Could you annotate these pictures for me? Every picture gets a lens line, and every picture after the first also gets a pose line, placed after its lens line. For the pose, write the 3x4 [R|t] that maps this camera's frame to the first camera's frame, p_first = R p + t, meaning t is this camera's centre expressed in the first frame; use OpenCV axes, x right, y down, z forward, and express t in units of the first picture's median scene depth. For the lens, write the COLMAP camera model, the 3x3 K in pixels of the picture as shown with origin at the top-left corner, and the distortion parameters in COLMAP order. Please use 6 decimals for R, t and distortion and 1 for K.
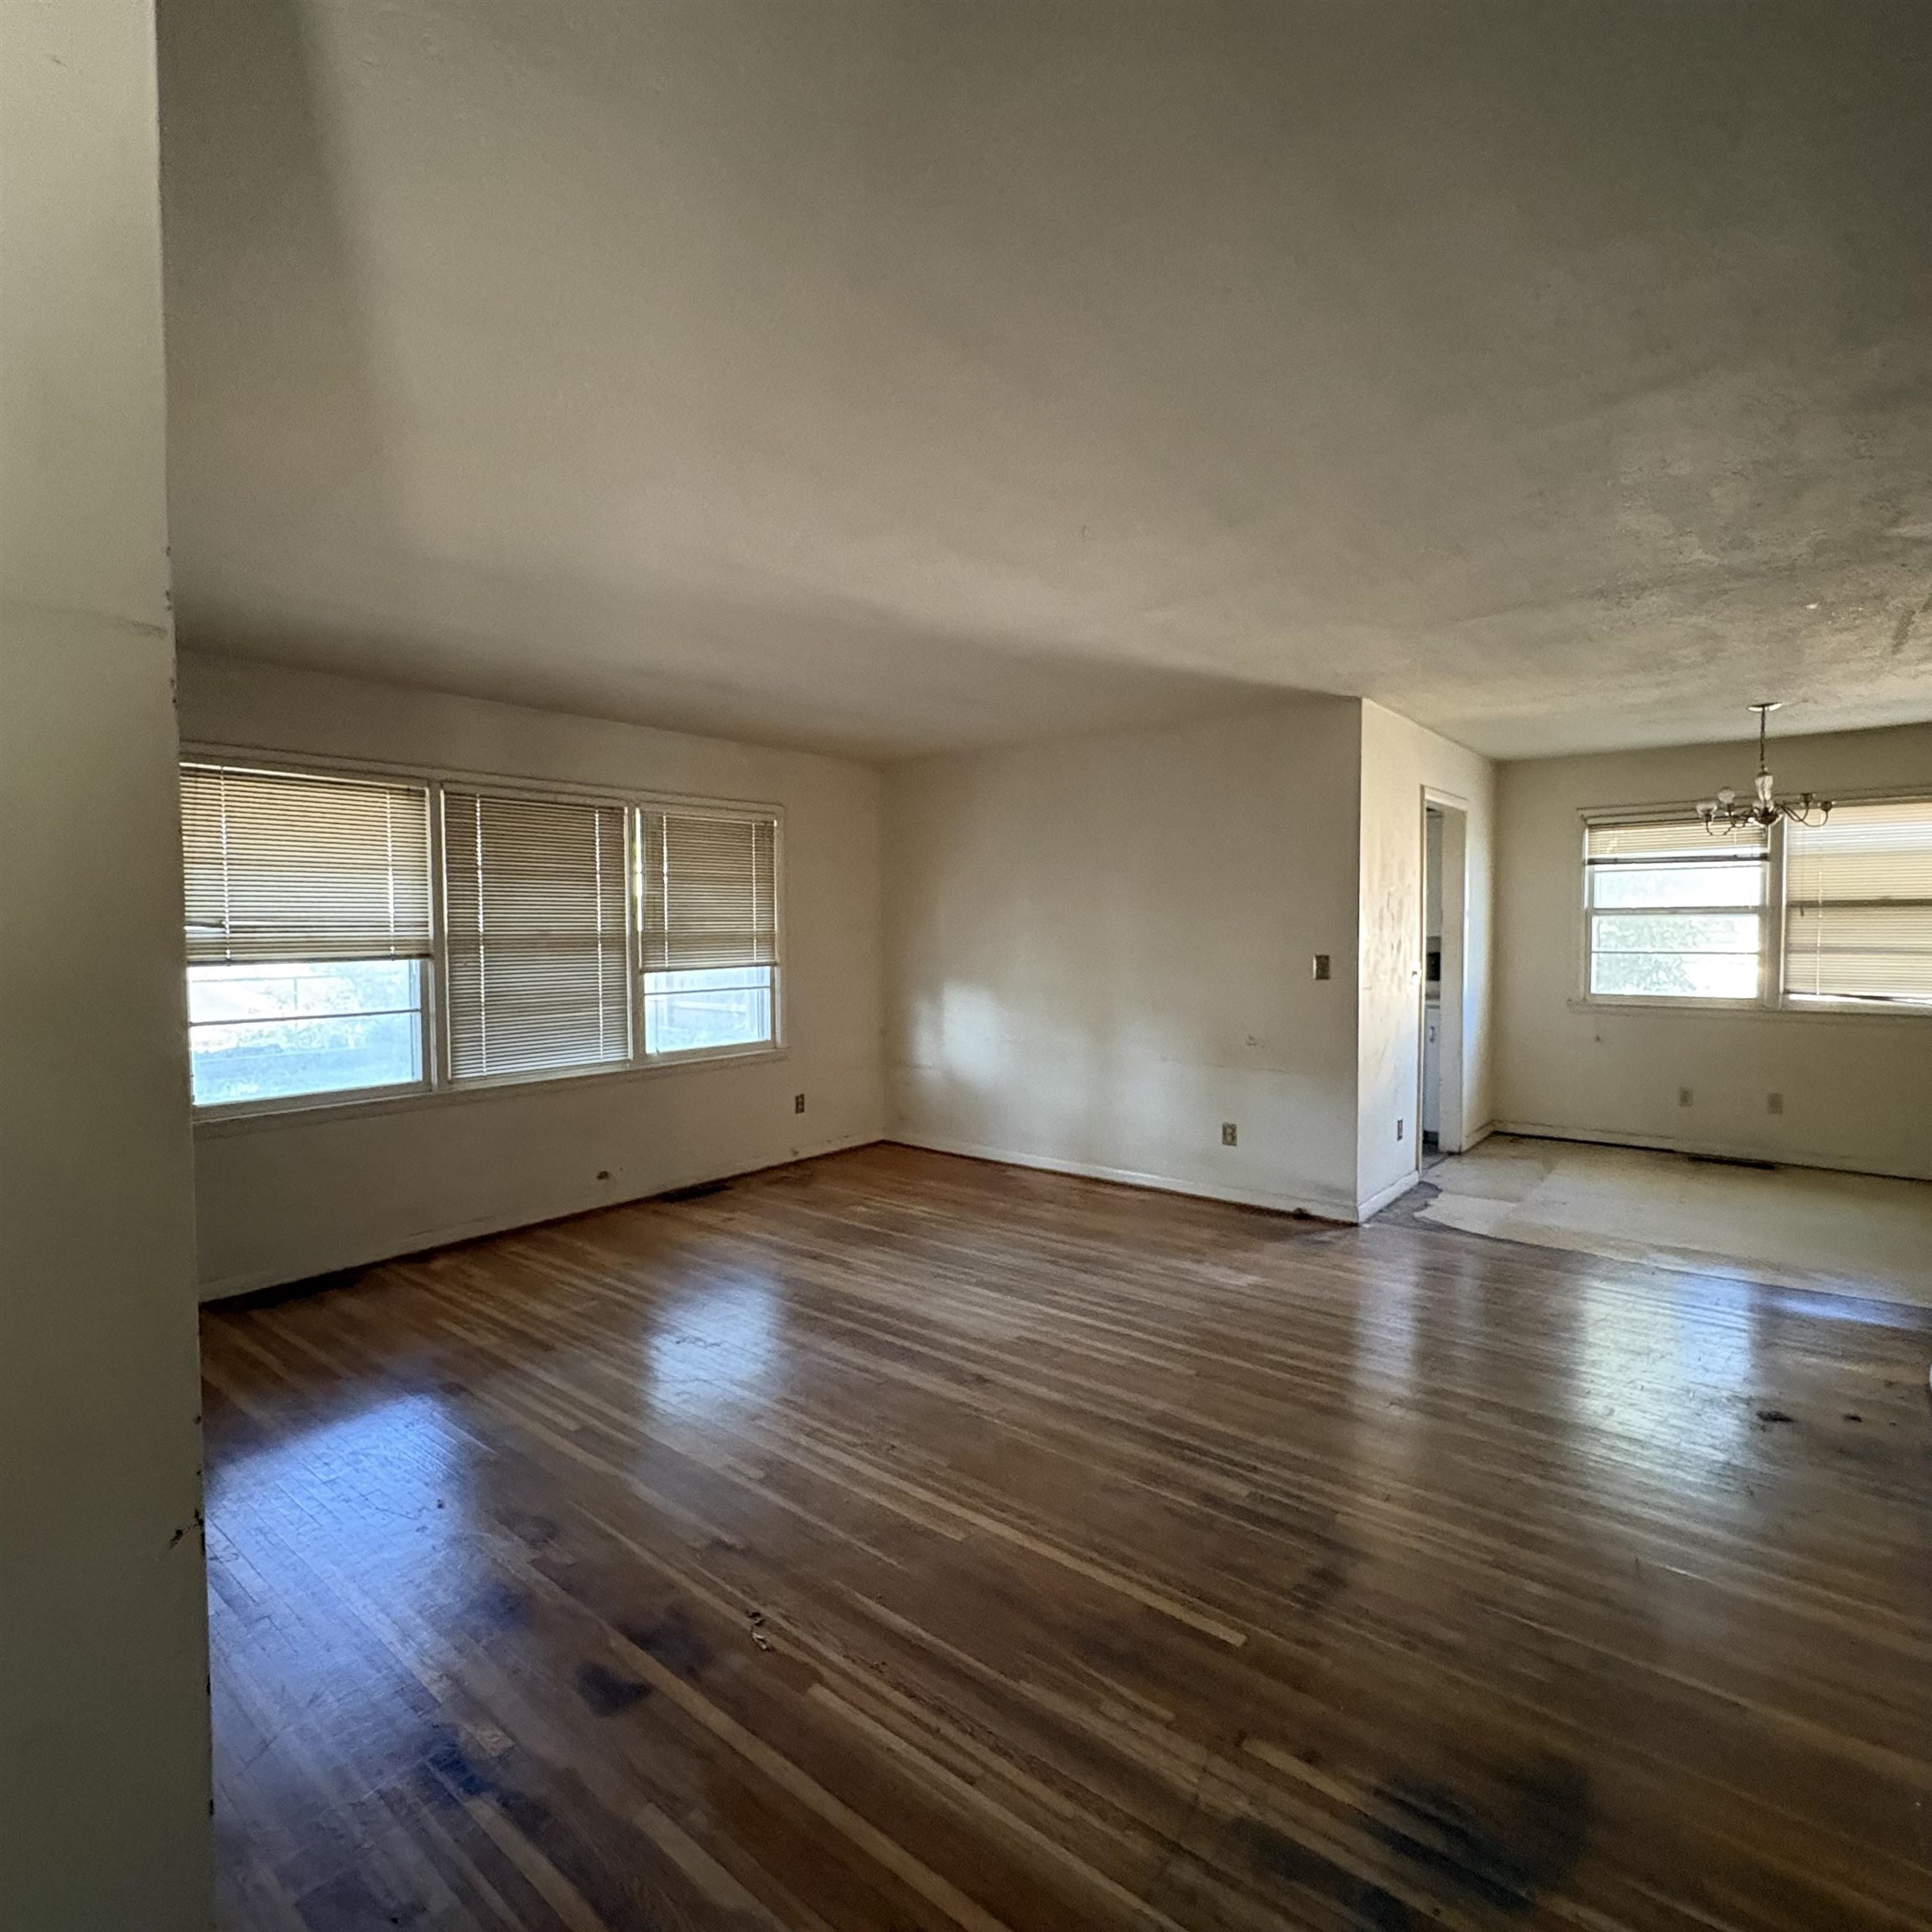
lens RADIAL K [[1034.5, 0, 969.9], [0, 1034.5, 967.4], [0, 0, 1]] dist [0.004180, 0.000920]
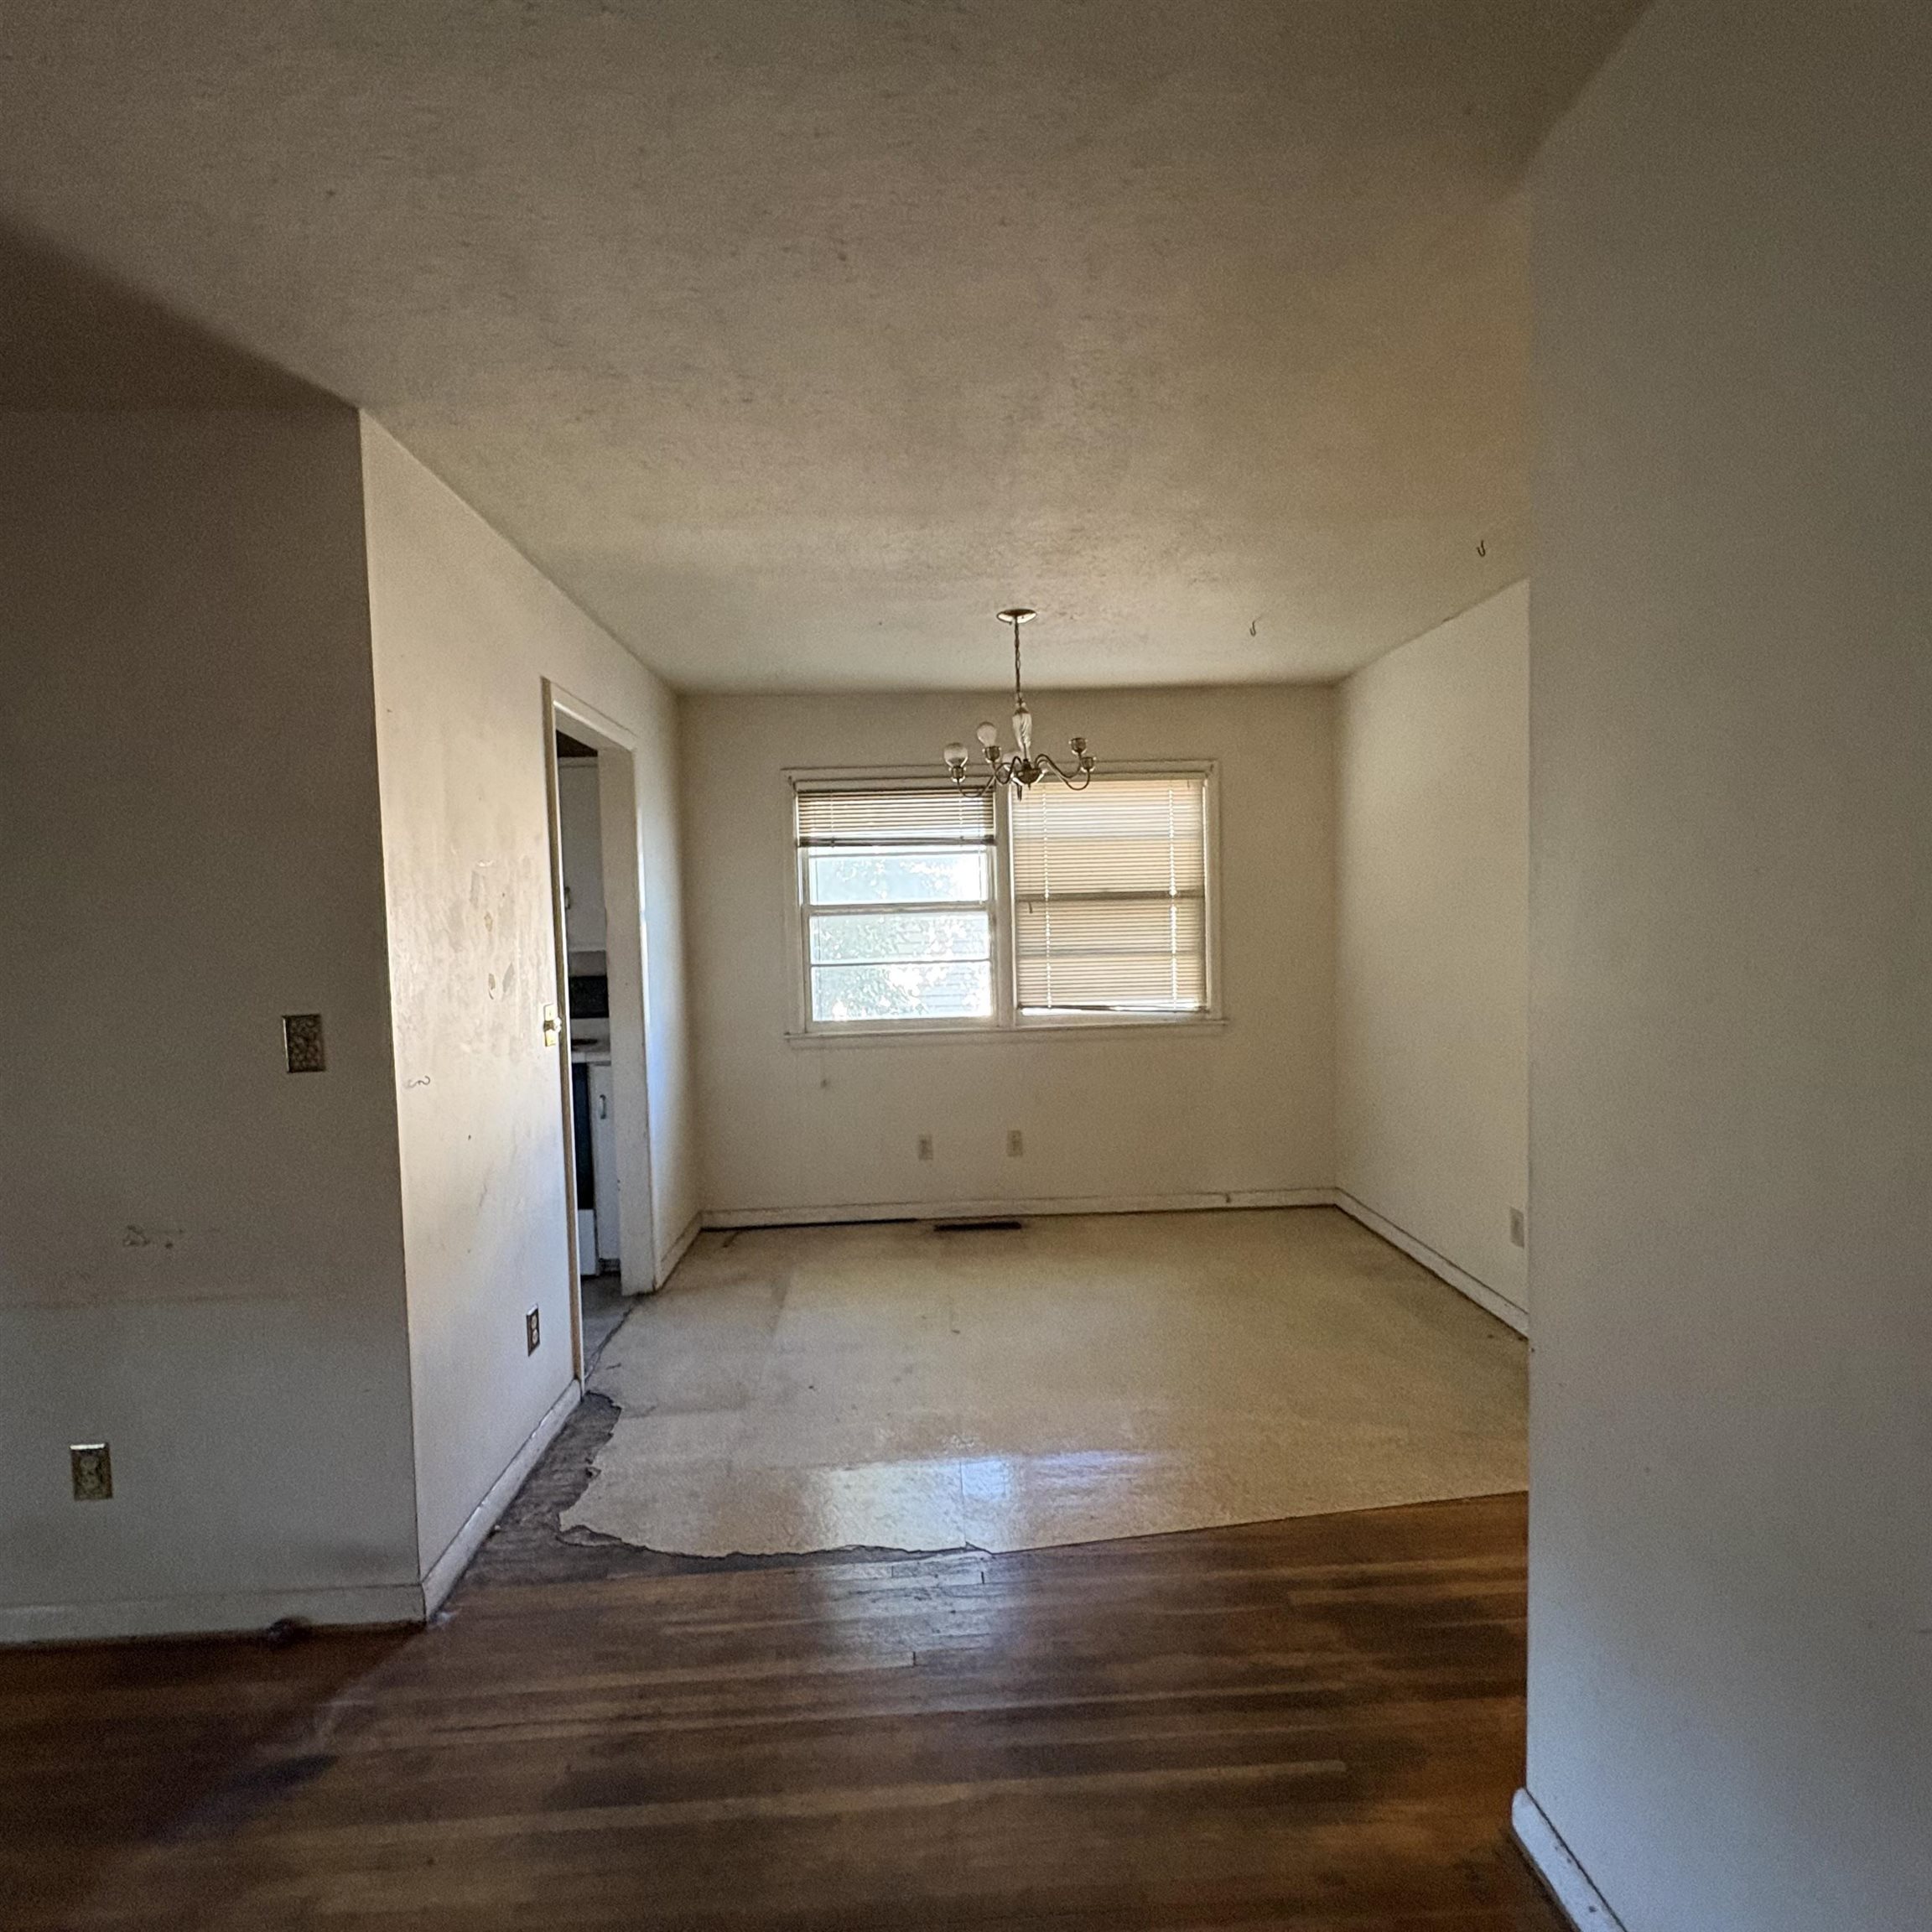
lens RADIAL K [[1034.5, 0, 969.9], [0, 1034.5, 967.4], [0, 0, 1]] dist [0.004180, 0.000920]
pose [[0.746320, -0.046401, 0.663968, 0.219633], [0.051428, 0.998605, 0.011980, -0.018454], [-0.663597, 0.025206, 0.747665, 0.418475]]
